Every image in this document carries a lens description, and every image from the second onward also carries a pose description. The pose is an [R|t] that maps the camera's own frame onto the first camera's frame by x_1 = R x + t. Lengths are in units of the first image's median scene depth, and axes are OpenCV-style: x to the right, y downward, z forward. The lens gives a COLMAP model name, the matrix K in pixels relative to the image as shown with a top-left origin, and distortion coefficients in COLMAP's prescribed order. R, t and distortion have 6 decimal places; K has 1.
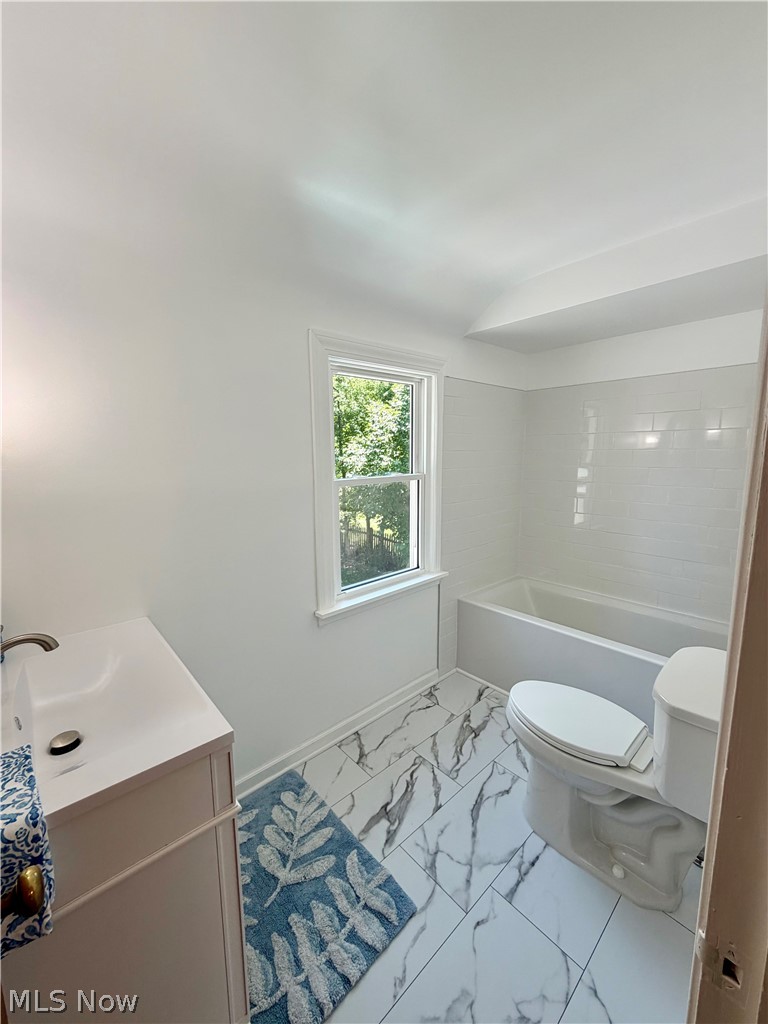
lens RADIAL K [[407.5, 0, 384.0], [0, 407.5, 512.0], [0, 0, 1]] dist [-0.002987, 0.000388]
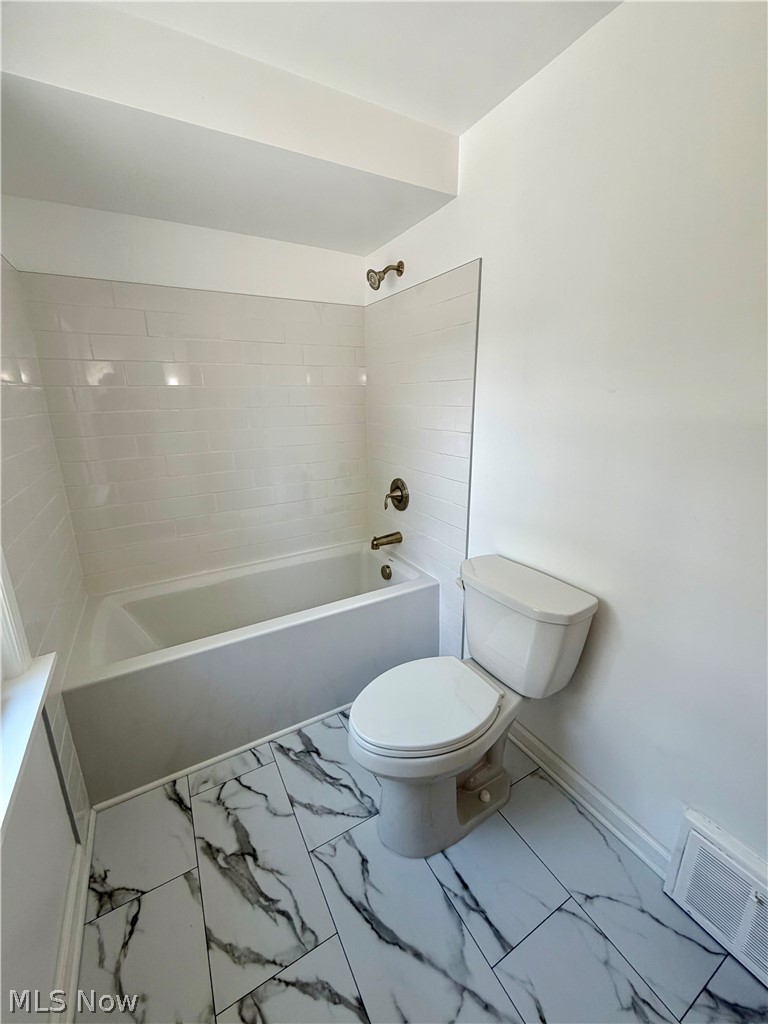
lens RADIAL K [[407.5, 0, 384.0], [0, 407.5, 512.0], [0, 0, 1]] dist [-0.002987, 0.000388]
pose [[0.215024, -0.272202, 0.937908, -0.165116], [0.156856, 0.957530, 0.241937, -0.064249], [-0.963930, 0.095094, 0.248588, 0.600340]]
